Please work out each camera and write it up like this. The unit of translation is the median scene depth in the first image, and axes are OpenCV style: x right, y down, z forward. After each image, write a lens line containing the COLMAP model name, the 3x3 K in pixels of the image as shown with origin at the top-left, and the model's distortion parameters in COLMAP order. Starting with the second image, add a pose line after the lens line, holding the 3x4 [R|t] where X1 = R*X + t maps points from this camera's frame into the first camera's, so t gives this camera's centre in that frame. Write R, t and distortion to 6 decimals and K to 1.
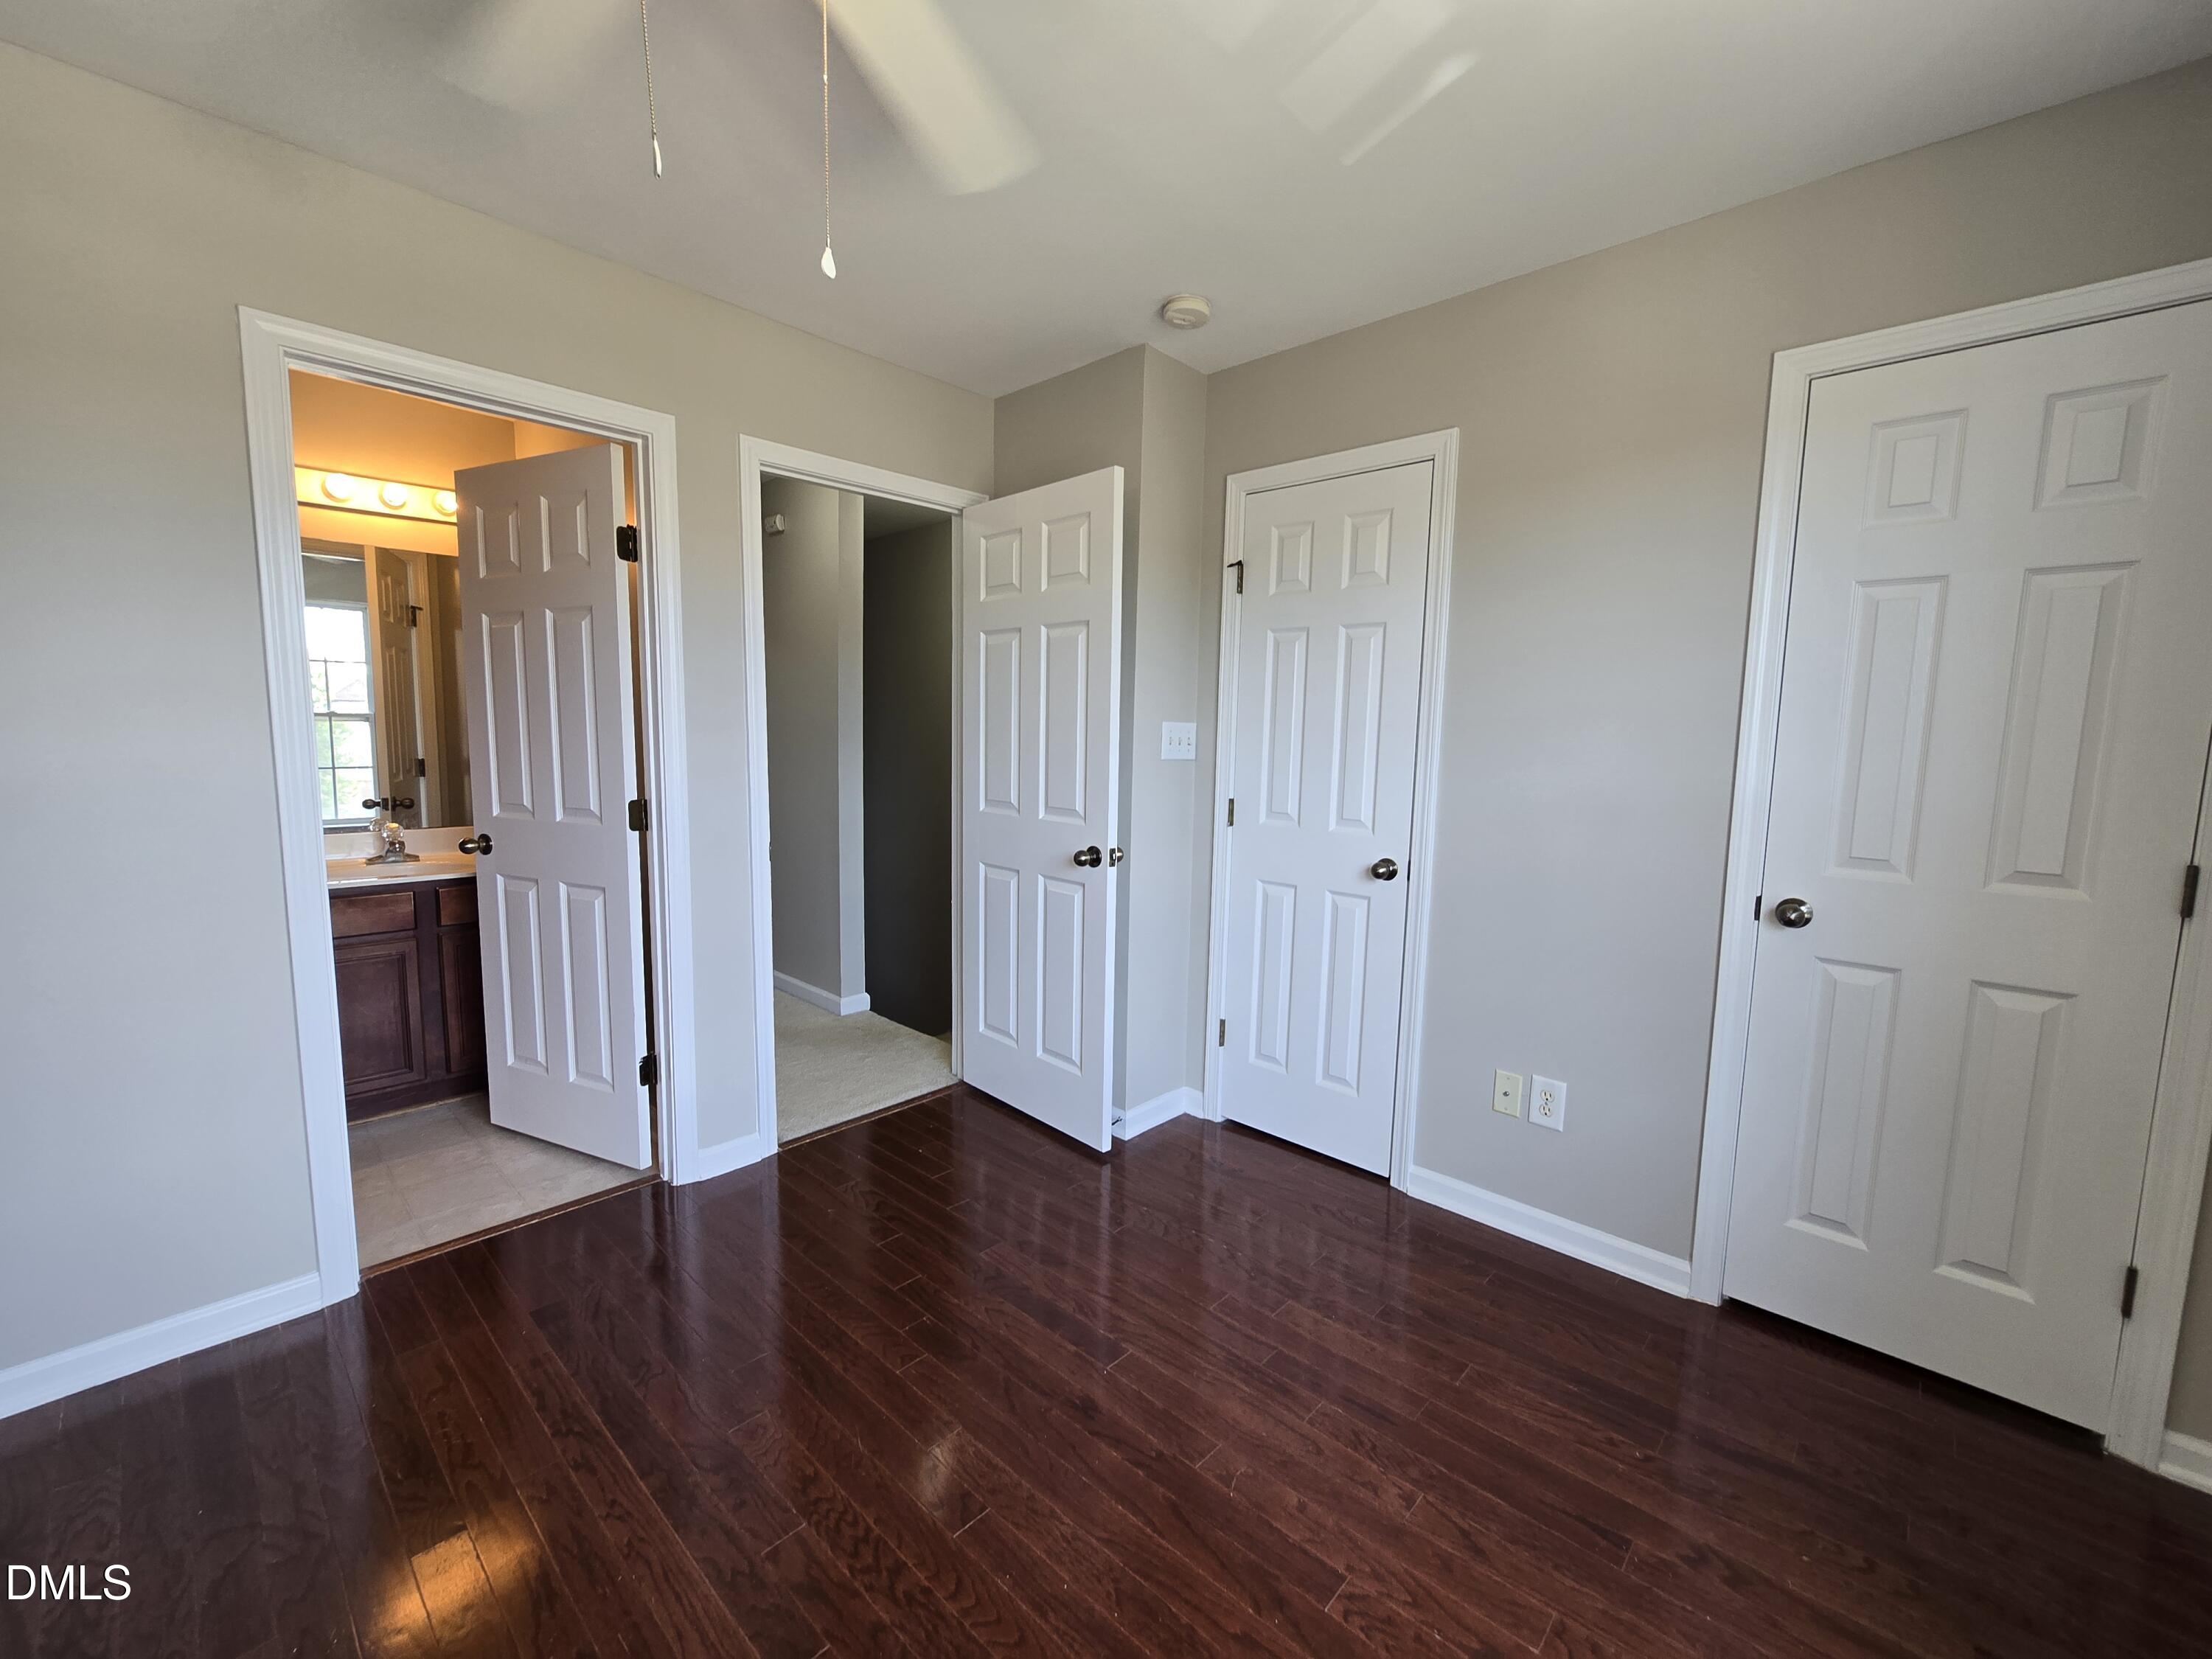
lens RADIAL K [[909.6, 0, 1116.0], [0, 909.6, 836.6], [0, 0, 1]] dist [-0.001597, -0.000522]
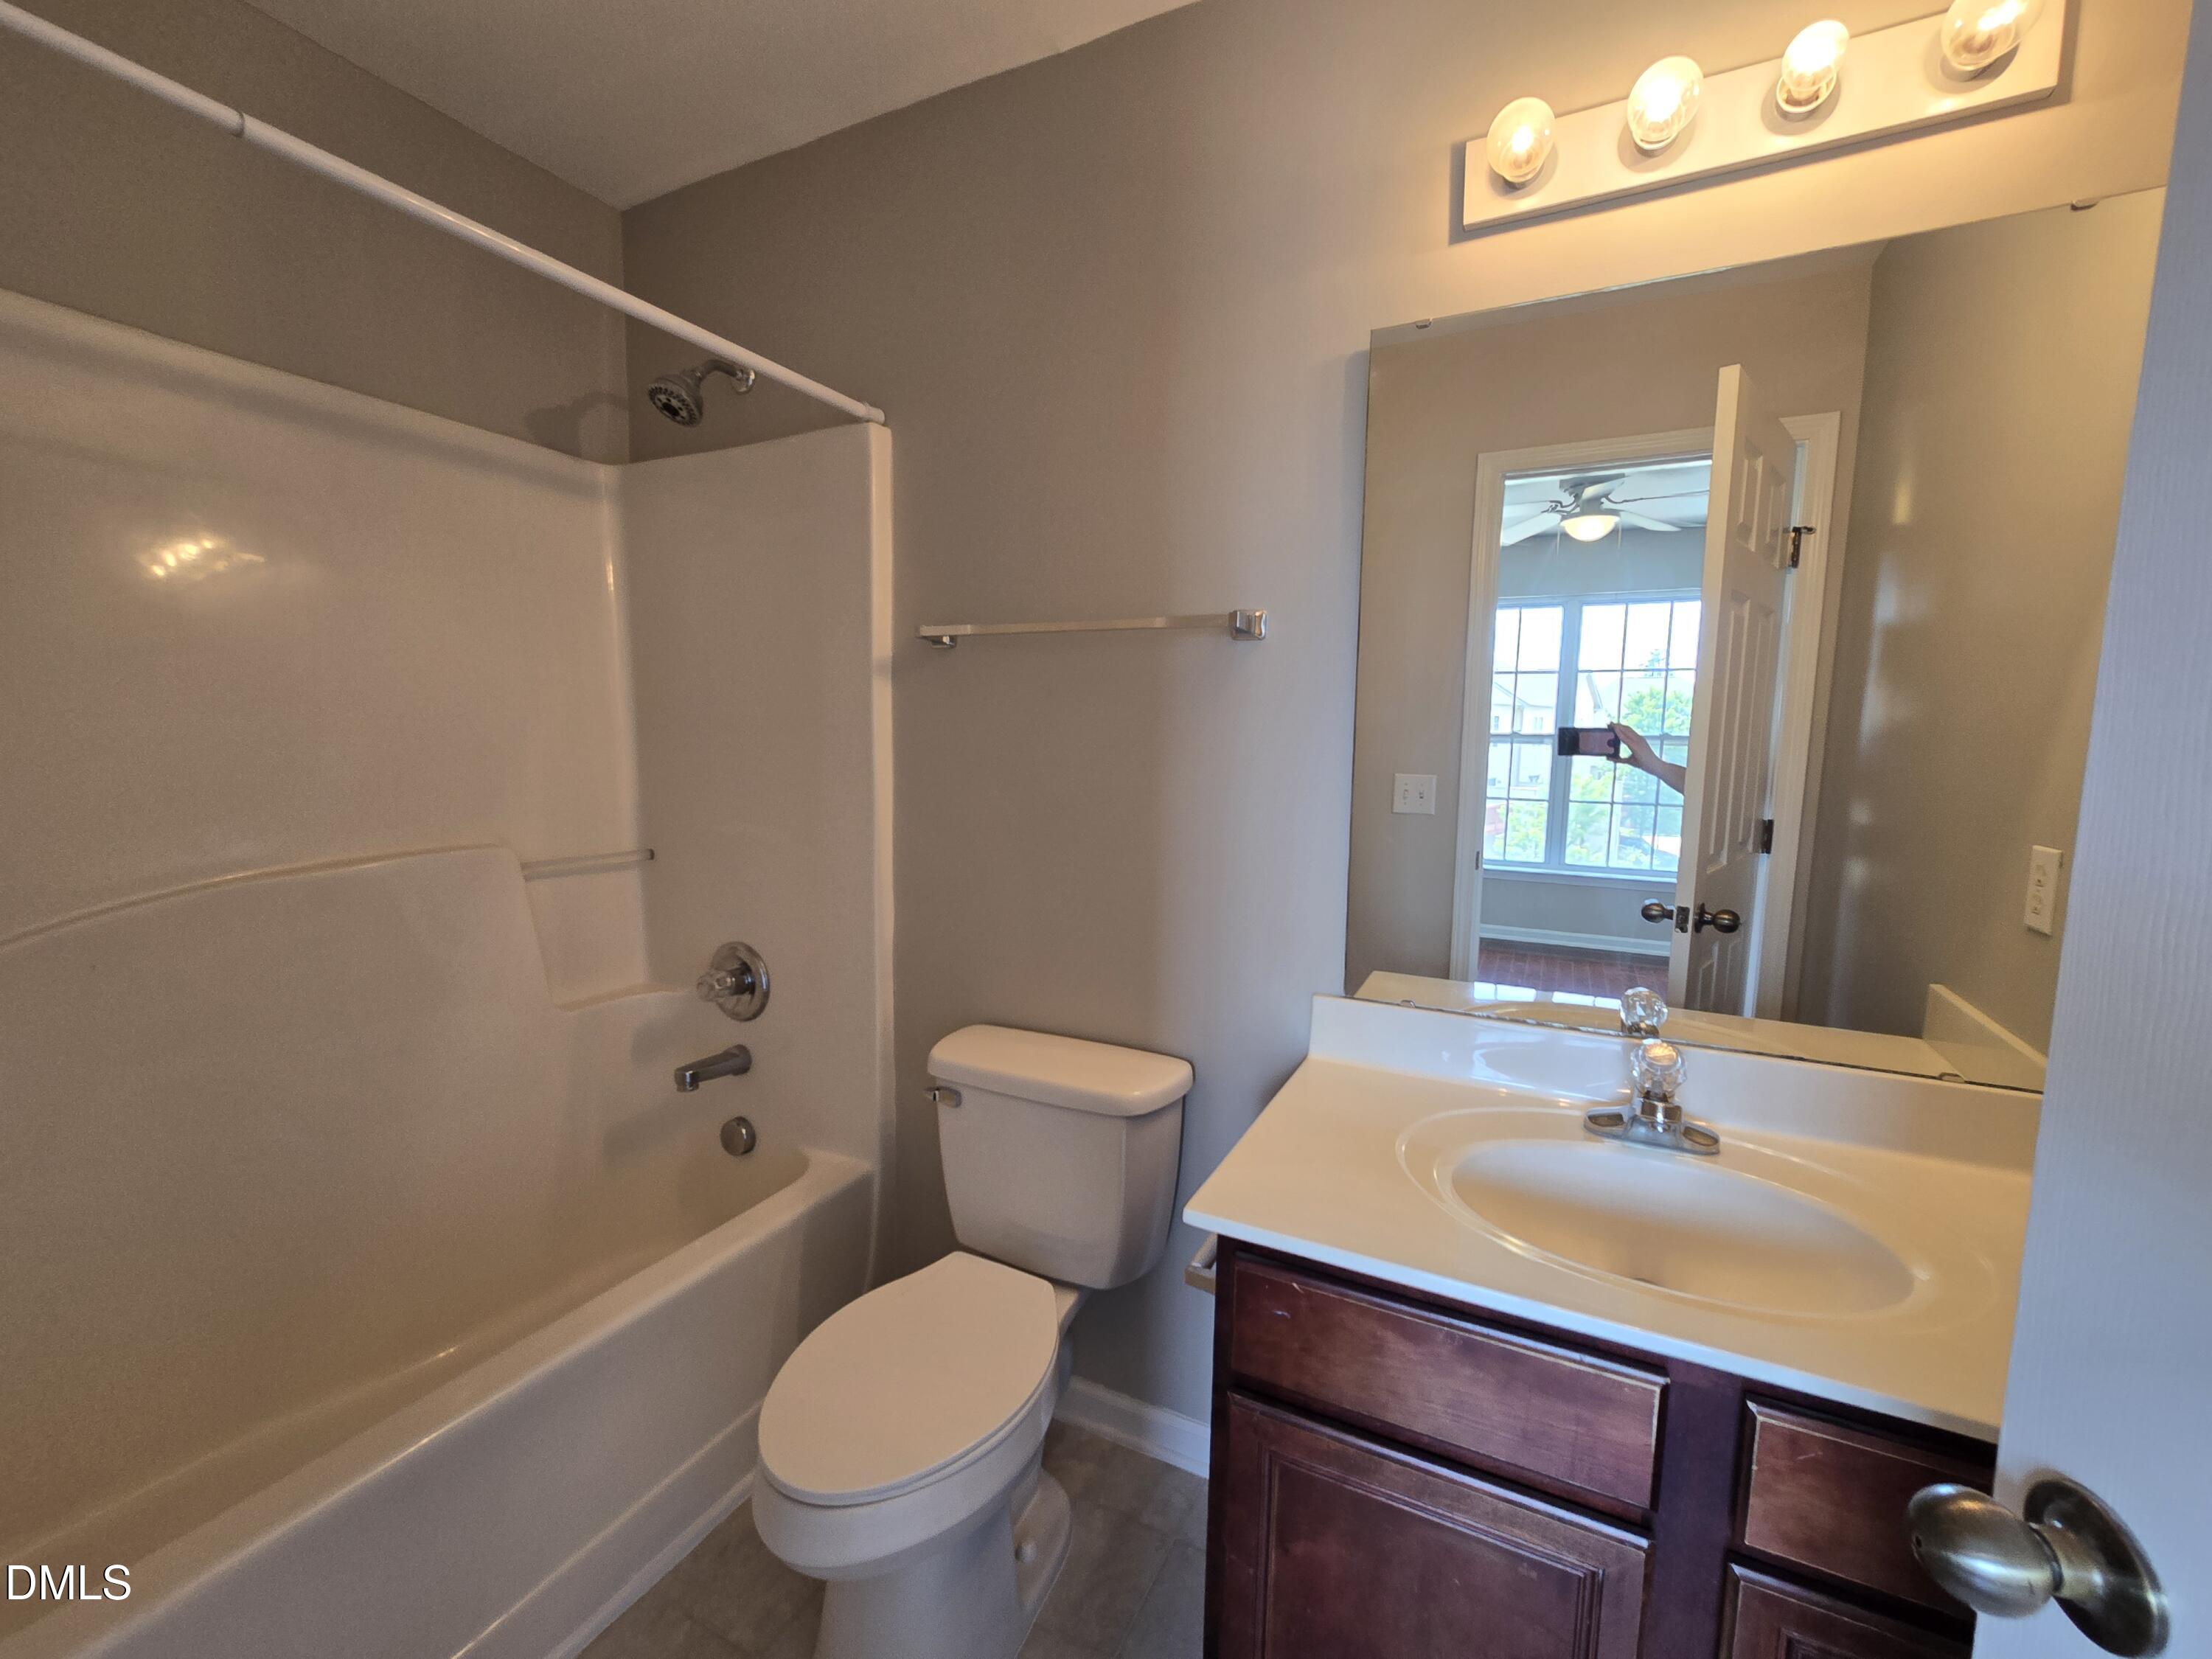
lens RADIAL K [[909.6, 0, 1116.0], [0, 909.6, 836.6], [0, 0, 1]] dist [-0.001597, -0.000522]
pose [[0.292317, 0.089942, -0.952083, -0.419360], [-0.109990, 0.992123, 0.059955, -0.074228], [0.949975, 0.087194, 0.299907, 0.544048]]
